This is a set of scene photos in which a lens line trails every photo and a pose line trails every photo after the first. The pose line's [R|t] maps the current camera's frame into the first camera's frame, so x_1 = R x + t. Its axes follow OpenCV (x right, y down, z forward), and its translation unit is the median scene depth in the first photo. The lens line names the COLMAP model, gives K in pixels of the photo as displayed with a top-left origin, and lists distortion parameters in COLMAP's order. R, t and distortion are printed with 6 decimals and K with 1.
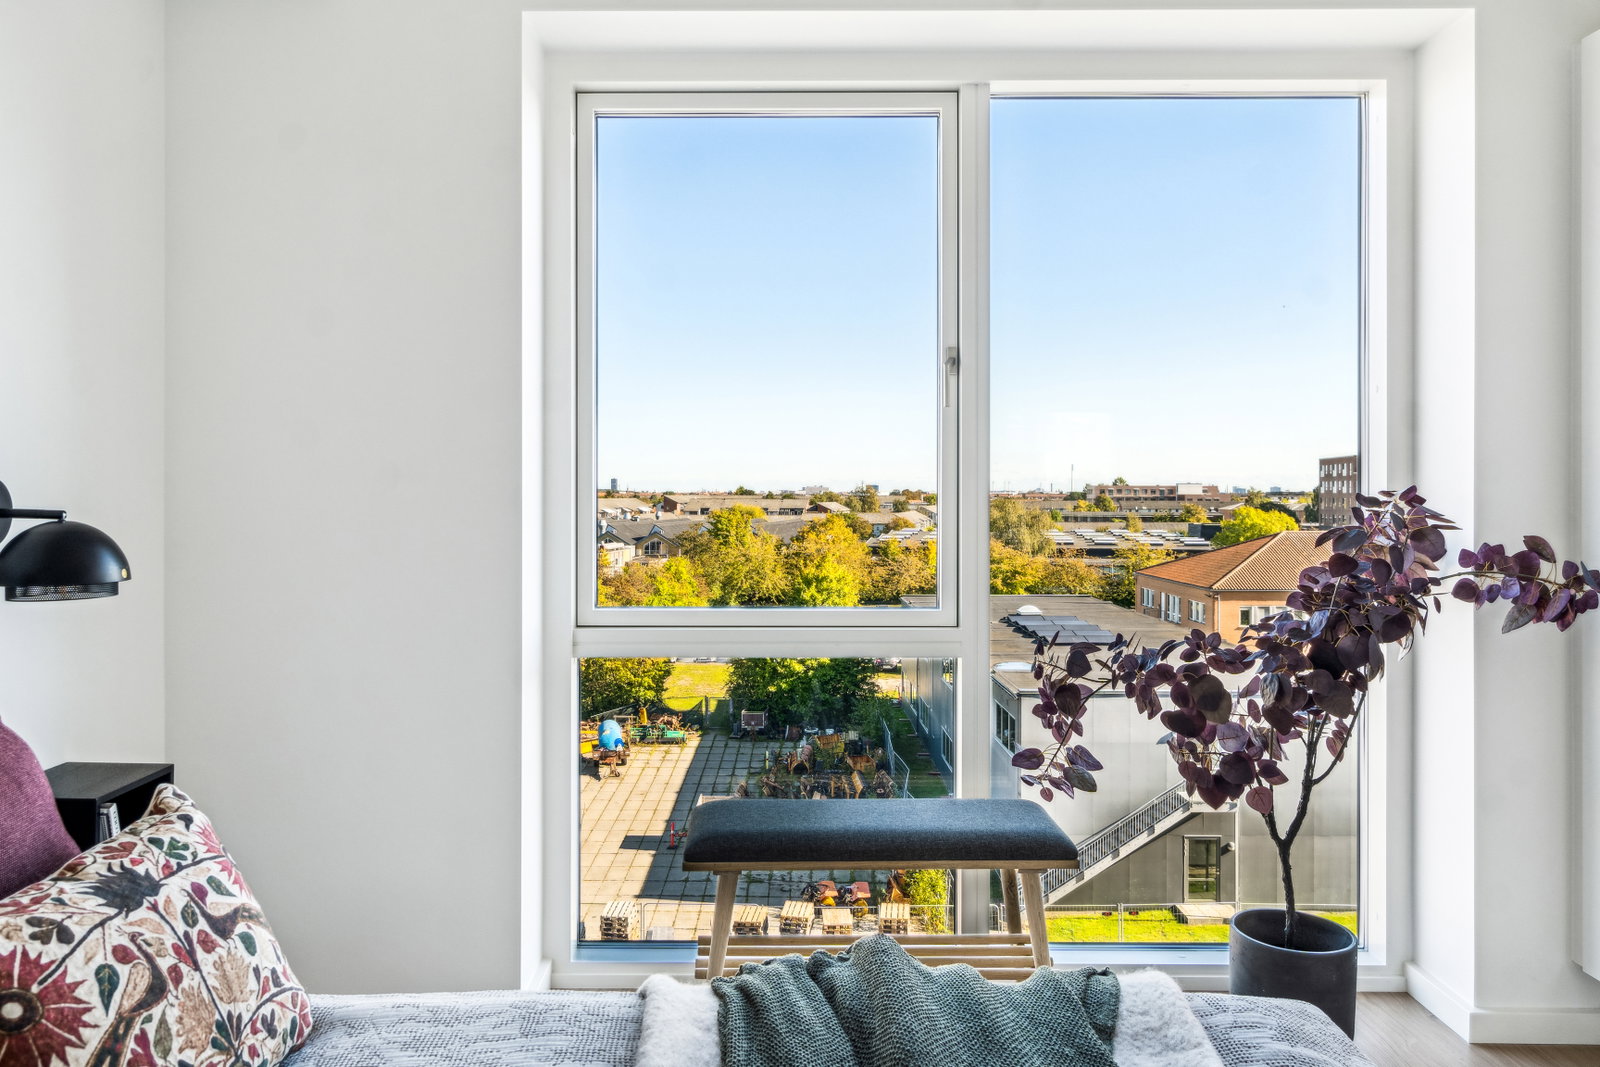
lens RADIAL K [[1159.8, 0, 796.9], [0, 1159.8, 505.5], [0, 0, 1]] dist [0.006135, 0.003033]
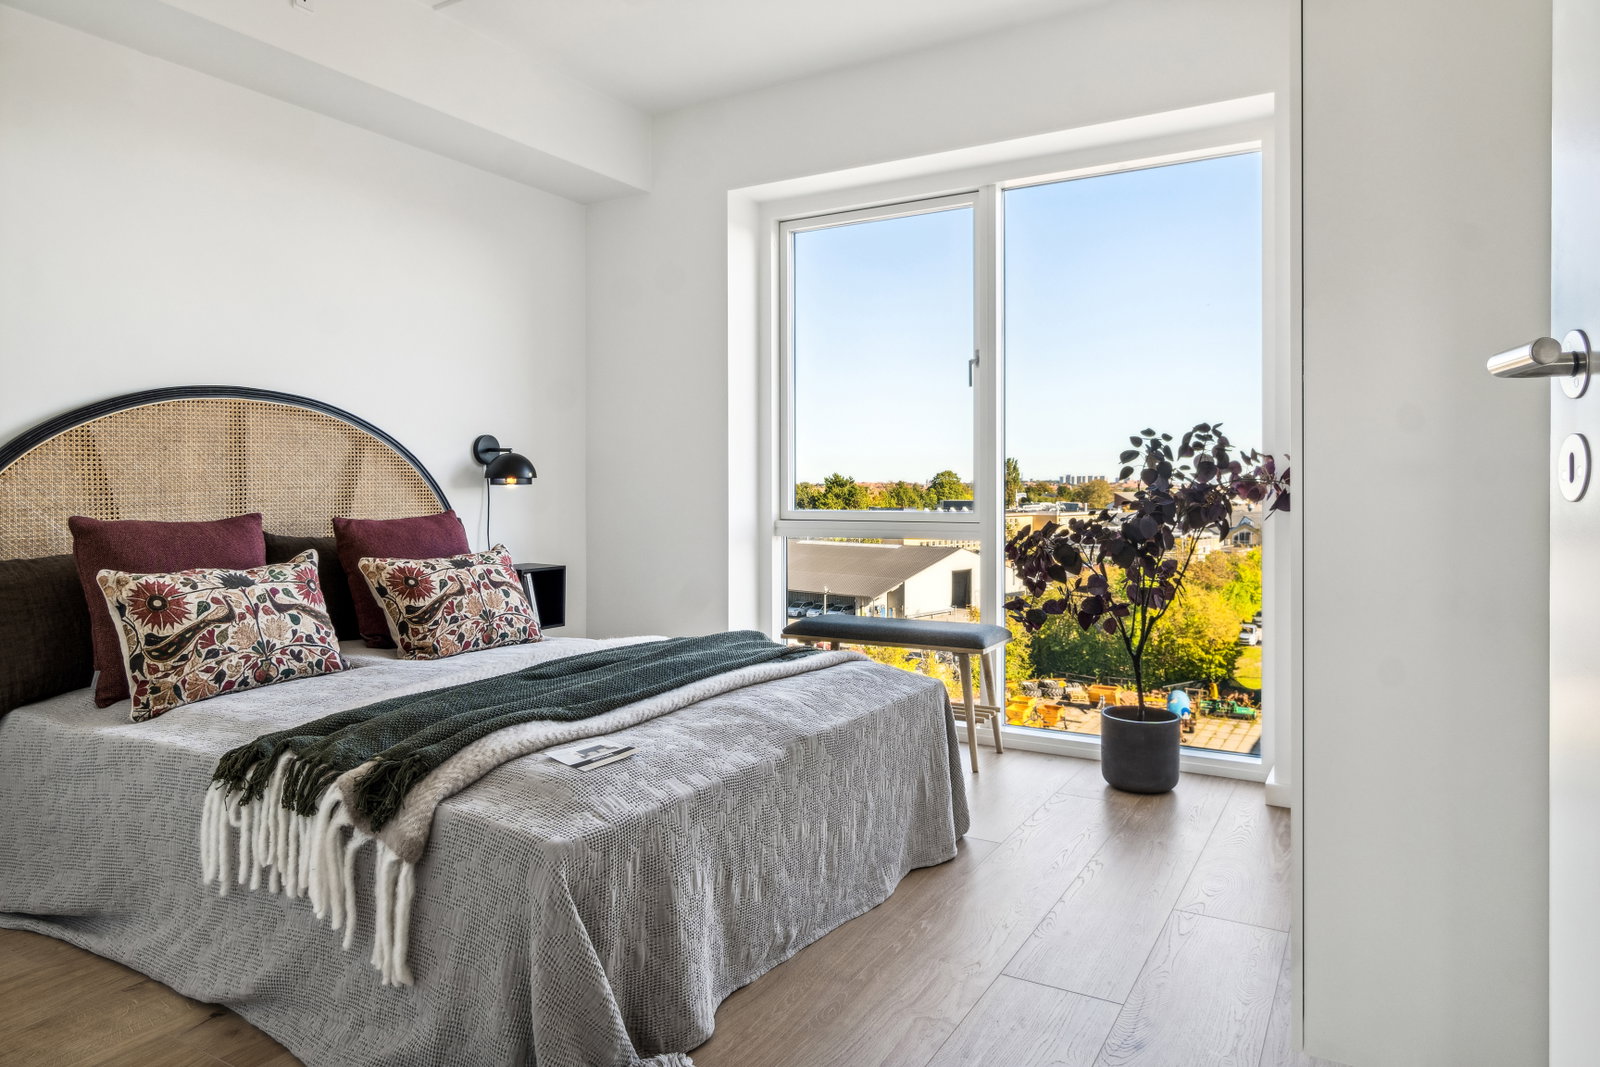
lens RADIAL K [[998.9, 0, 801.9], [0, 998.9, 493.5], [0, 0, 1]] dist [0.006349, 0.000591]
pose [[0.866579, 0.000742, -0.499040, 0.897959], [-0.001951, 0.999996, -0.001901, 0.098444], [0.499037, 0.002621, 0.866577, -0.477324]]
